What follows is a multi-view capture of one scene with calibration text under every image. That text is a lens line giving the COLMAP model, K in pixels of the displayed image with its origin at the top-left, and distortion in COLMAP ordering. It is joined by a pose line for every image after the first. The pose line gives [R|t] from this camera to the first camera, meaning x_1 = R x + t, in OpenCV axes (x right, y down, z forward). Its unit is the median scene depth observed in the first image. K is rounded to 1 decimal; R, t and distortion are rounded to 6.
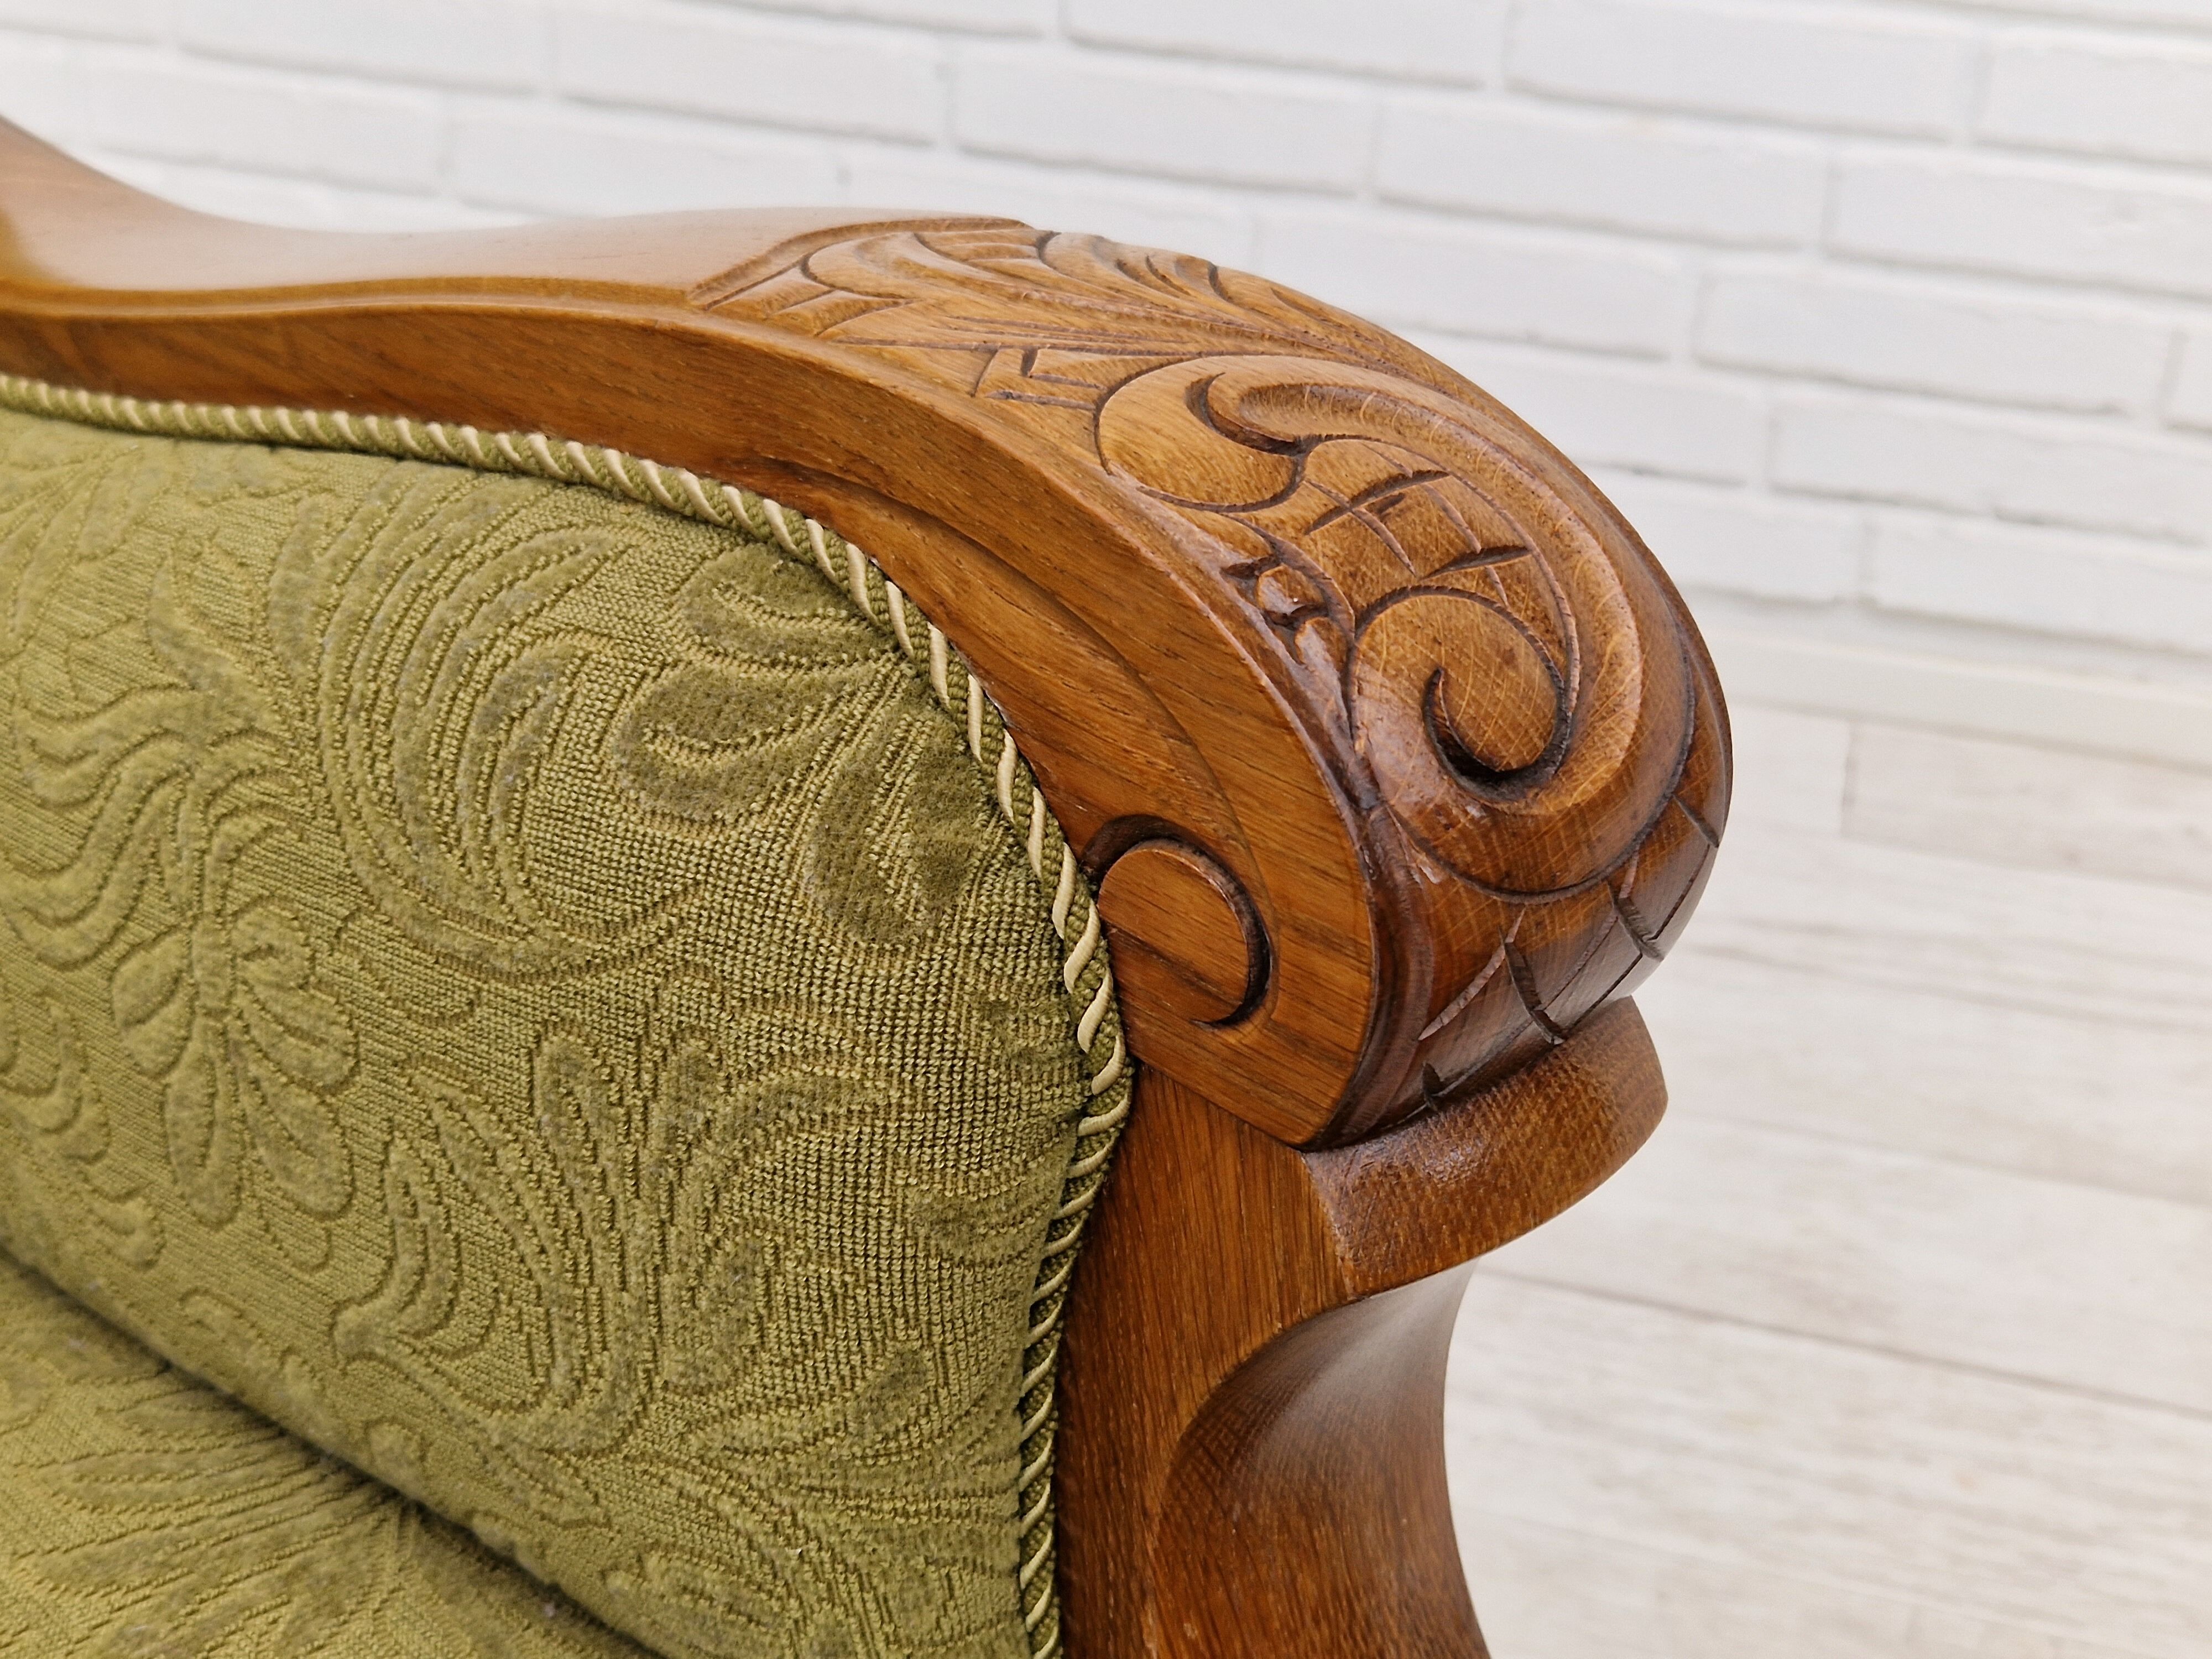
lens RADIAL K [[2865.8, 0, 1124.7], [0, 2865.8, 820.3], [0, 0, 1]] dist [0.066757, 0.000000]
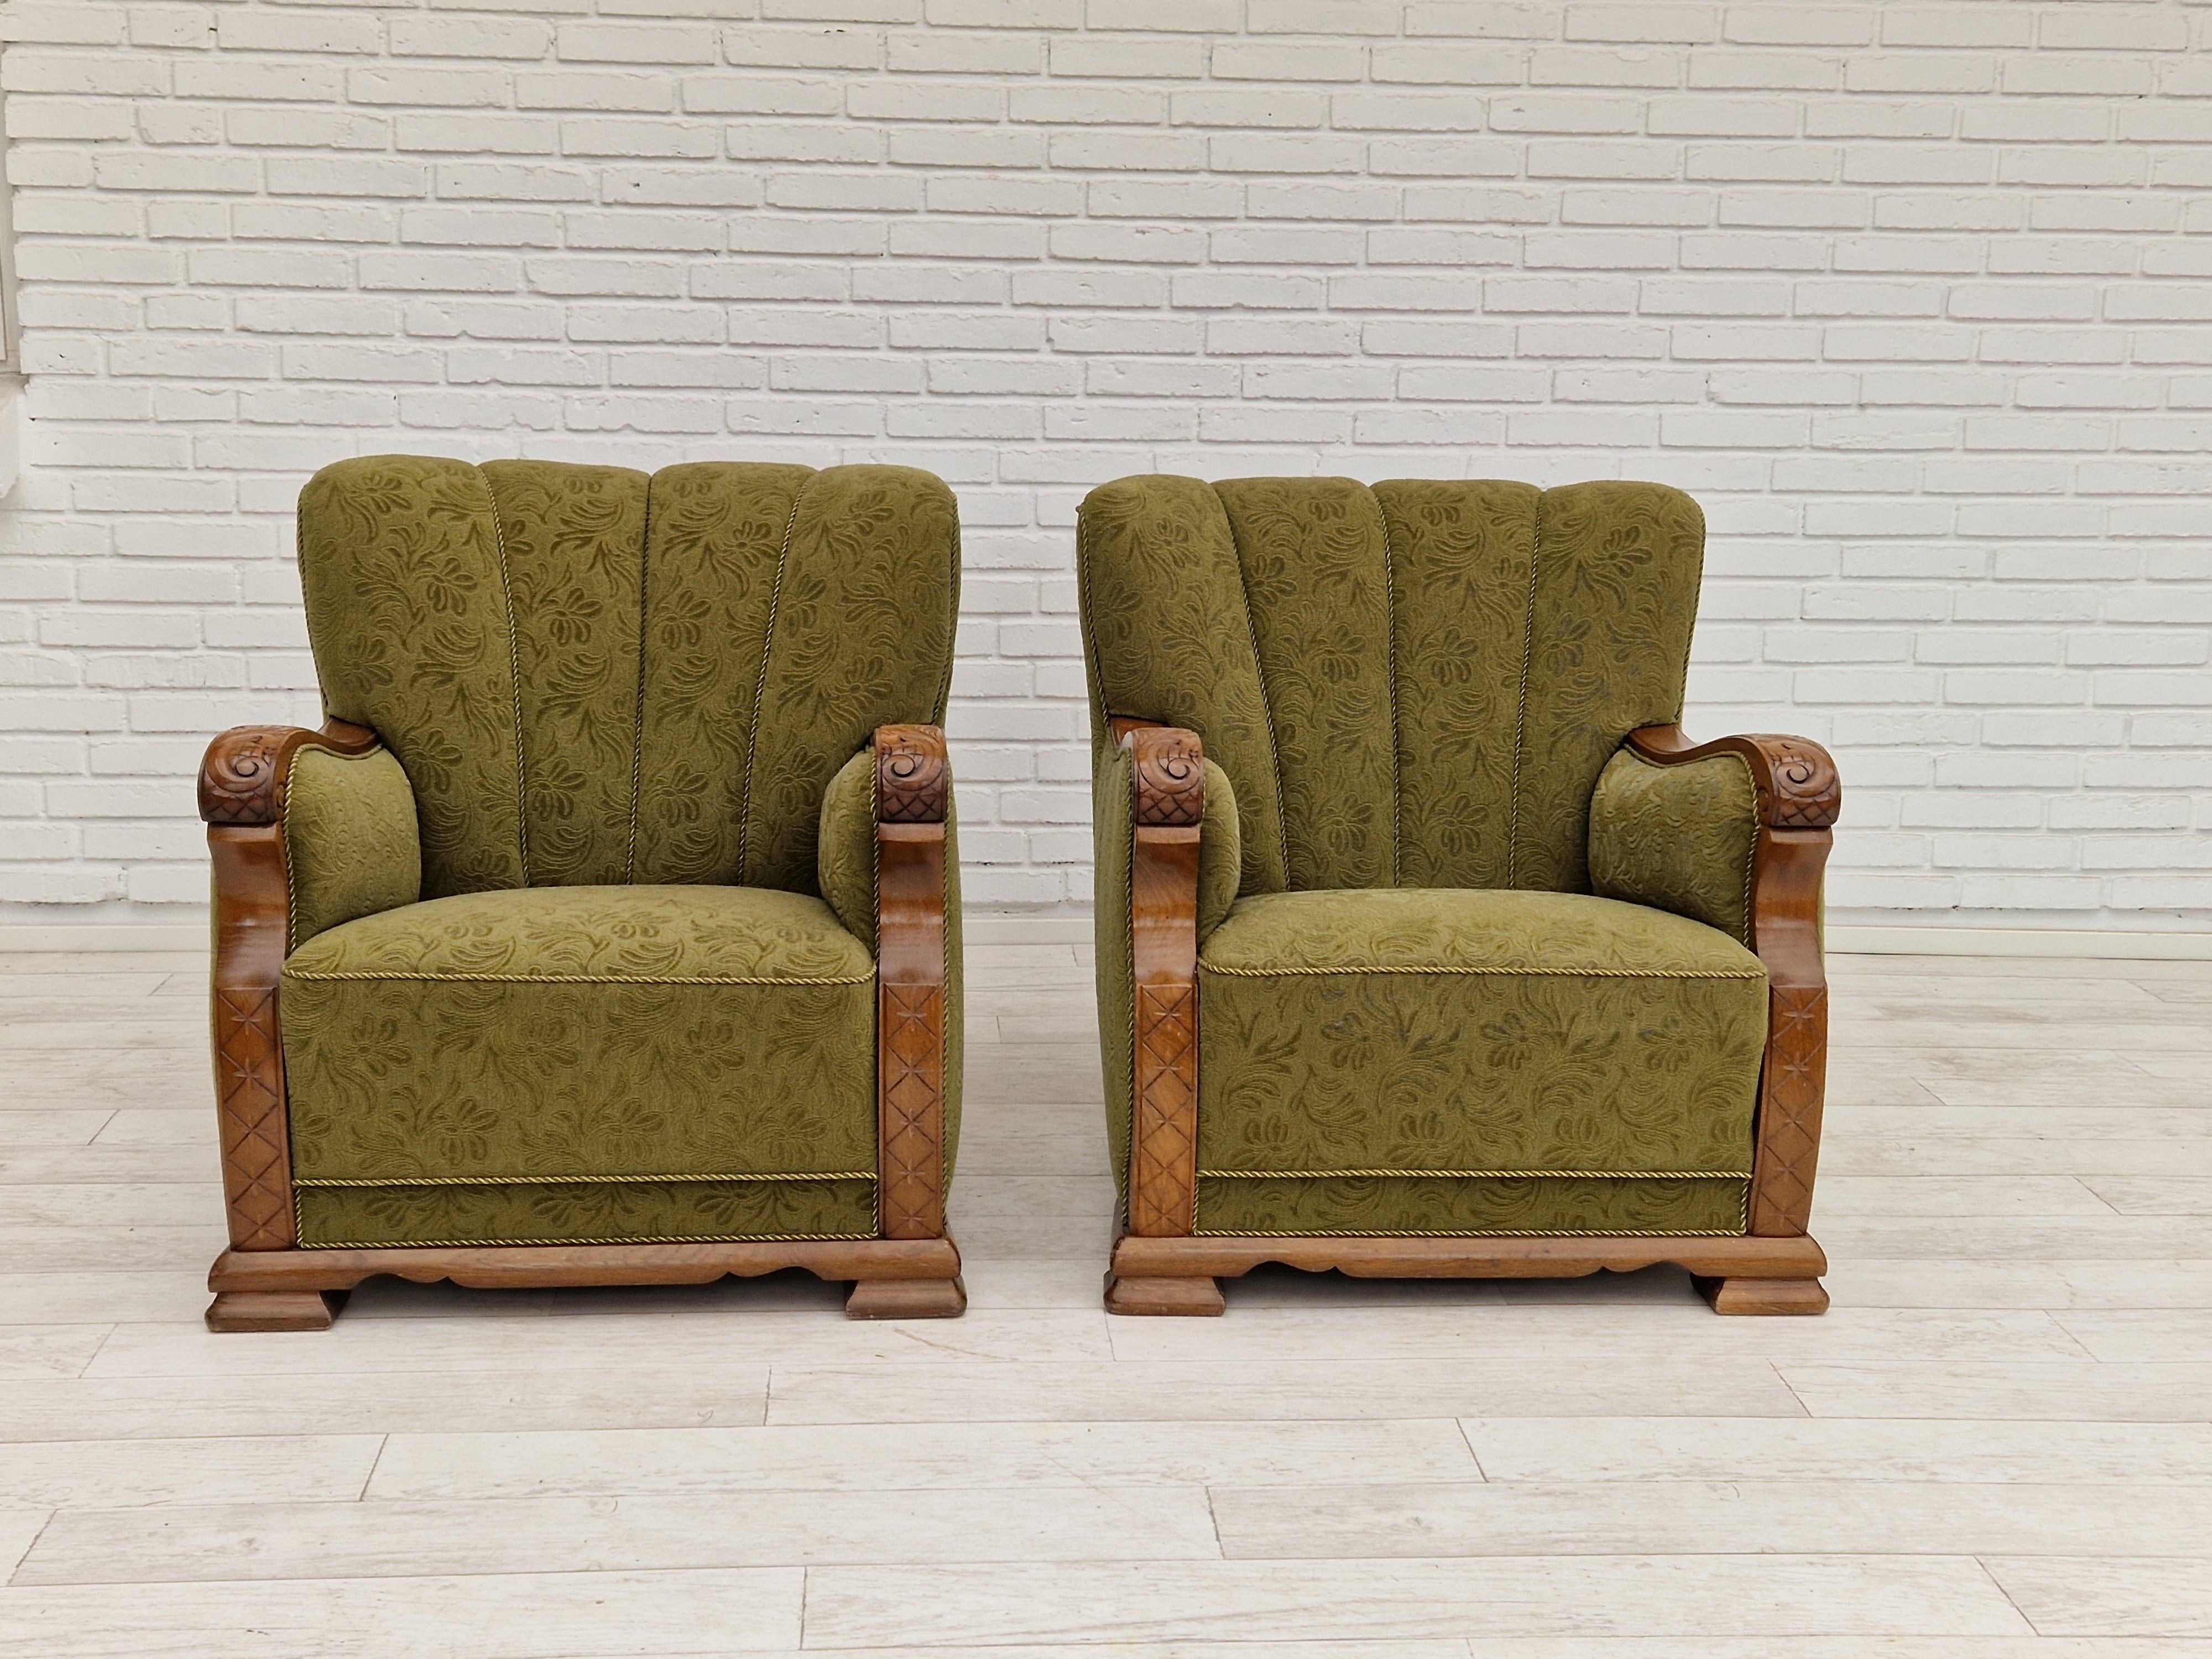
lens RADIAL K [[2865.8, 0, 1106.5], [0, 2865.8, 831.2], [0, 0, 1]] dist [0.066757, 0.000000]
pose [[0.944288, -0.092325, 0.315907, -0.632884], [0.179062, 0.949473, -0.257753, 0.630711], [-0.276148, 0.299960, 0.913108, -1.716917]]
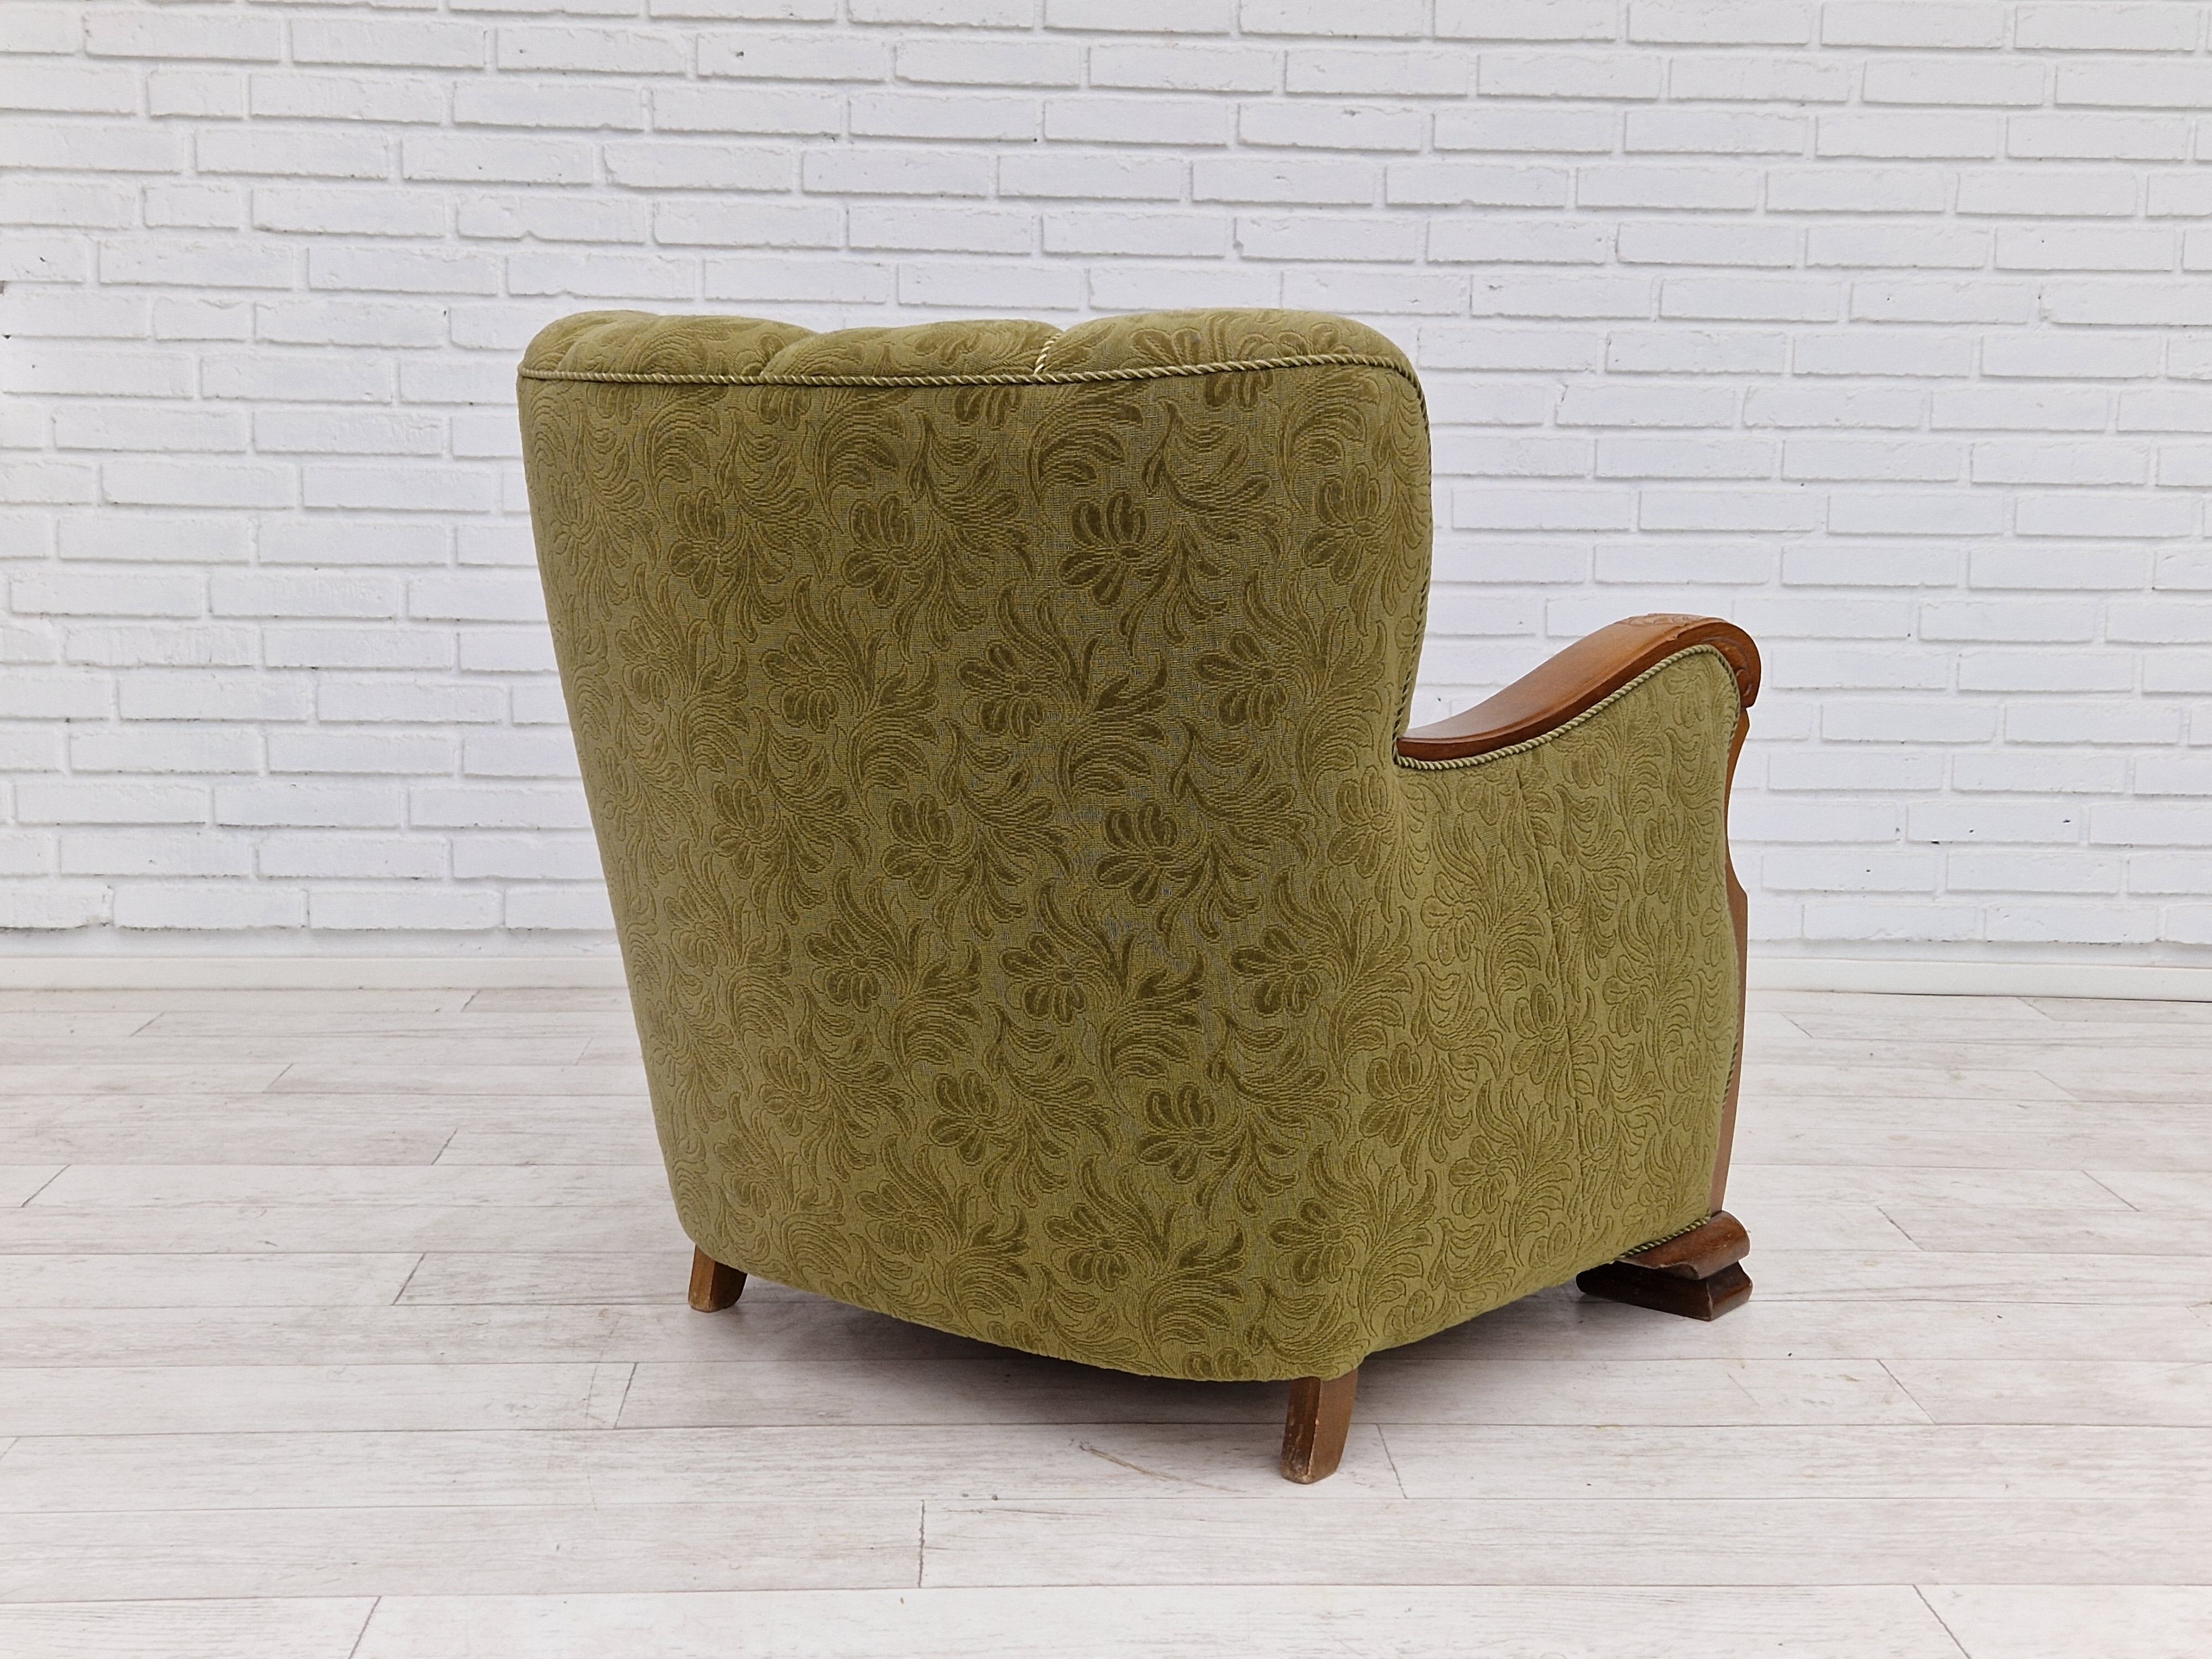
lens RADIAL K [[2865.8, 0, 1135.8], [0, 2865.8, 828.0], [0, 0, 1]] dist [0.066757, 0.000000]
pose [[0.949972, -0.075682, 0.303027, -0.565948], [0.172194, 0.936341, -0.305964, 0.572043], [-0.260581, 0.342837, 0.902530, -1.172893]]
